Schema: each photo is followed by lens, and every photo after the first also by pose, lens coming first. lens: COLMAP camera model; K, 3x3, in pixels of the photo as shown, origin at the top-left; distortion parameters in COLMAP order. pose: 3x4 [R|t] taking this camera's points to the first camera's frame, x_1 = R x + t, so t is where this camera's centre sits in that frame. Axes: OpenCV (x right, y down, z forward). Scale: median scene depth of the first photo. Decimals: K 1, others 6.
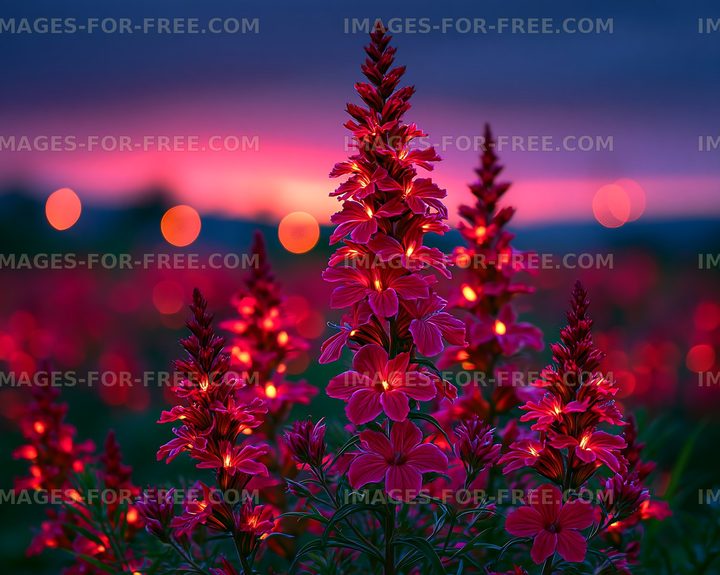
lens RADIAL K [[290.9, 0, 360.0], [0, 290.9, 287.5], [0, 0, 1]] dist [-0.000735, -0.000057]
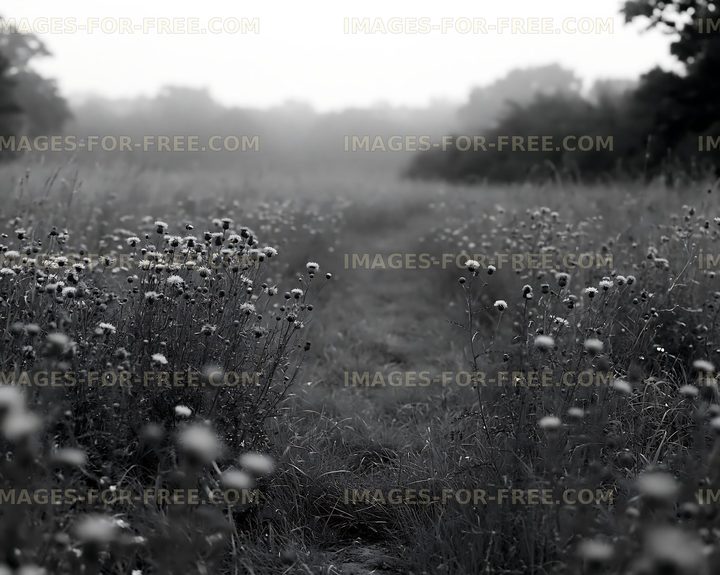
lens RADIAL K [[290.9, 0, 360.0], [0, 290.9, 287.5], [0, 0, 1]] dist [-0.000735, -0.000057]
pose [[1.000000, -0.000069, -0.000138, 0.000453], [0.000069, 1.000000, 0.000092, -1.216858], [0.000138, -0.000092, 1.000000, -0.000117]]
